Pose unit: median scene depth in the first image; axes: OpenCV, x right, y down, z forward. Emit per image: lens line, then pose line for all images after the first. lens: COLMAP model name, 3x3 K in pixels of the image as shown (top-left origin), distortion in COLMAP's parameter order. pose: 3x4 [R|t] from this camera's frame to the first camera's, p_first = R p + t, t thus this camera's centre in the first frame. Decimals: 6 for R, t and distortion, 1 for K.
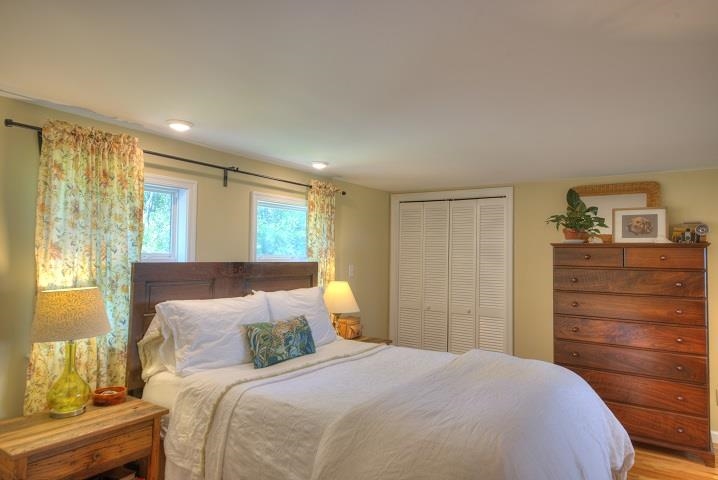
lens RADIAL K [[461.3, 0, 360.1], [0, 461.3, 238.4], [0, 0, 1]] dist [0.082155, -0.051944]
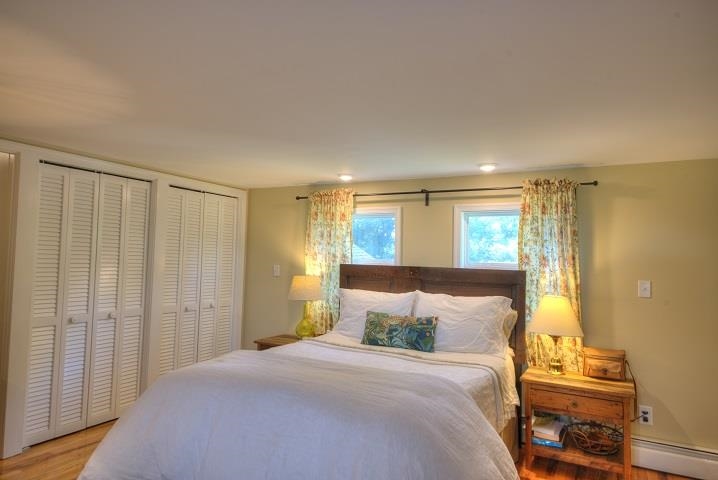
lens RADIAL K [[461.3, 0, 360.1], [0, 461.3, 238.4], [0, 0, 1]] dist [0.082155, -0.051944]
pose [[0.100181, -0.063688, -0.992929, 0.907464], [0.009275, 0.997966, -0.063075, 0.050475], [0.994926, -0.002890, 0.100568, 0.703353]]
